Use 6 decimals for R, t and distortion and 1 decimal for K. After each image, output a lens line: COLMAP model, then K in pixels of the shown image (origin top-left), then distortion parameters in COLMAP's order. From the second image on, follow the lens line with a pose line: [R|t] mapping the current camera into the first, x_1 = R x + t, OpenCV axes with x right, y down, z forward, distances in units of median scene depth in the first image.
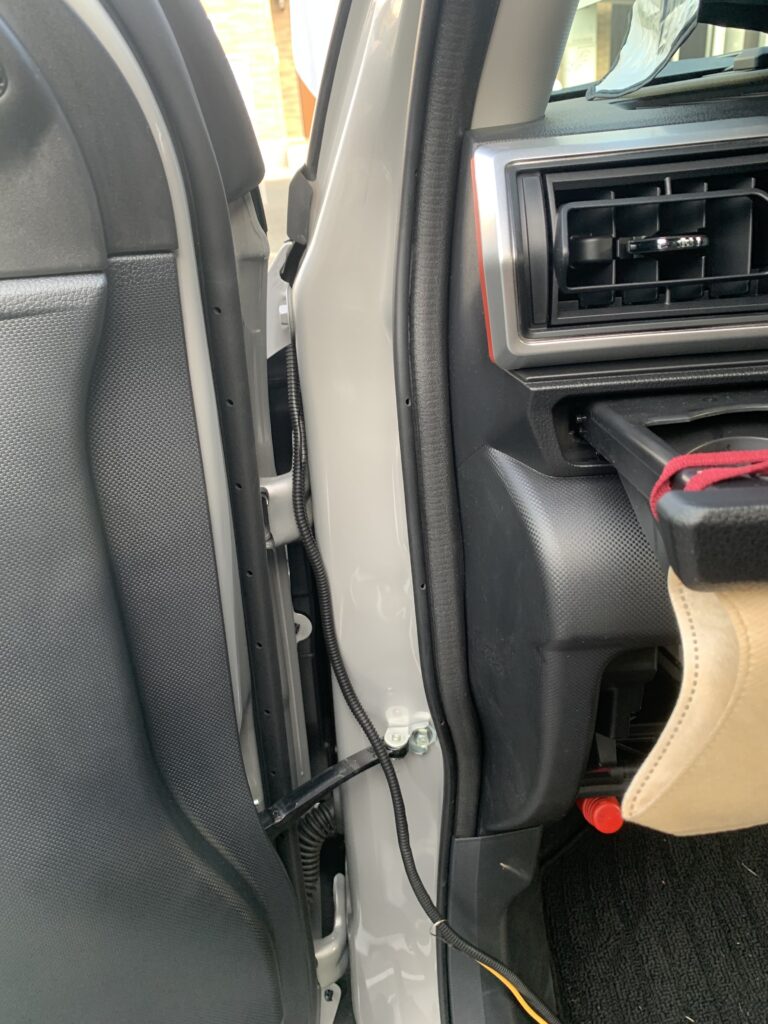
lens RADIAL K [[822.4, 0, 384.0], [0, 822.4, 512.0], [0, 0, 1]] dist [0.000811, -0.008591]
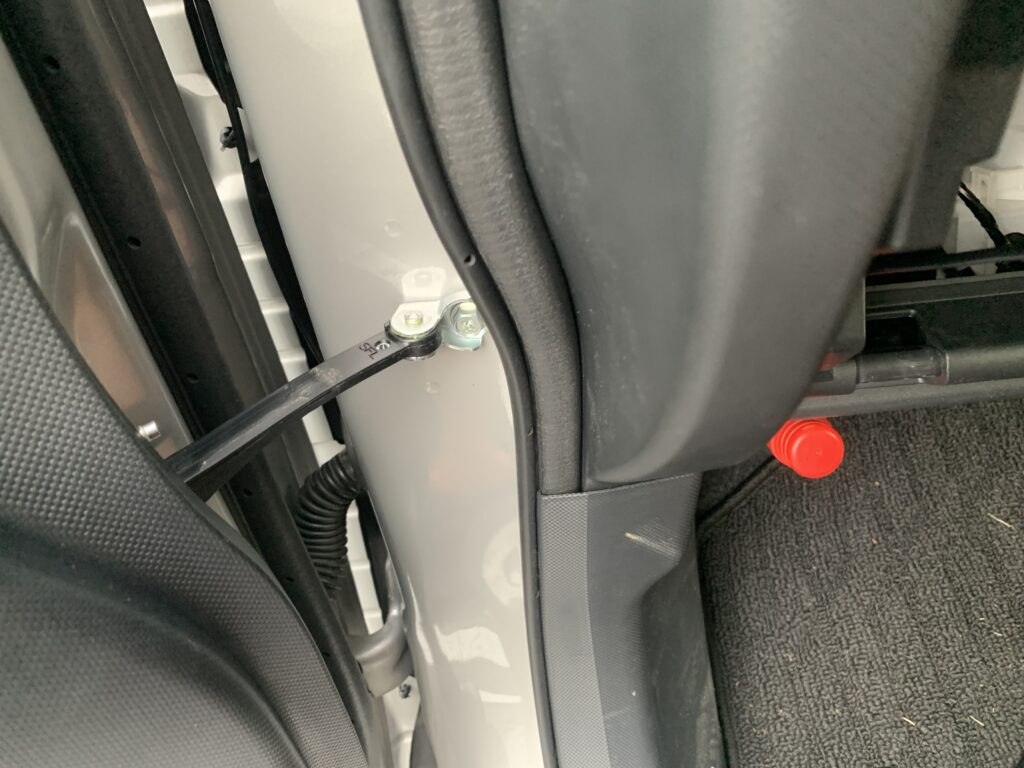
lens RADIAL K [[826.5, 0, 512.0], [0, 826.5, 384.0], [0, 0, 1]] dist [-0.002536, -0.004391]
pose [[0.998323, -0.040962, -0.040911, 0.070876], [0.049874, 0.967348, 0.248497, 0.139635], [0.029396, -0.250121, 0.967768, 0.364772]]
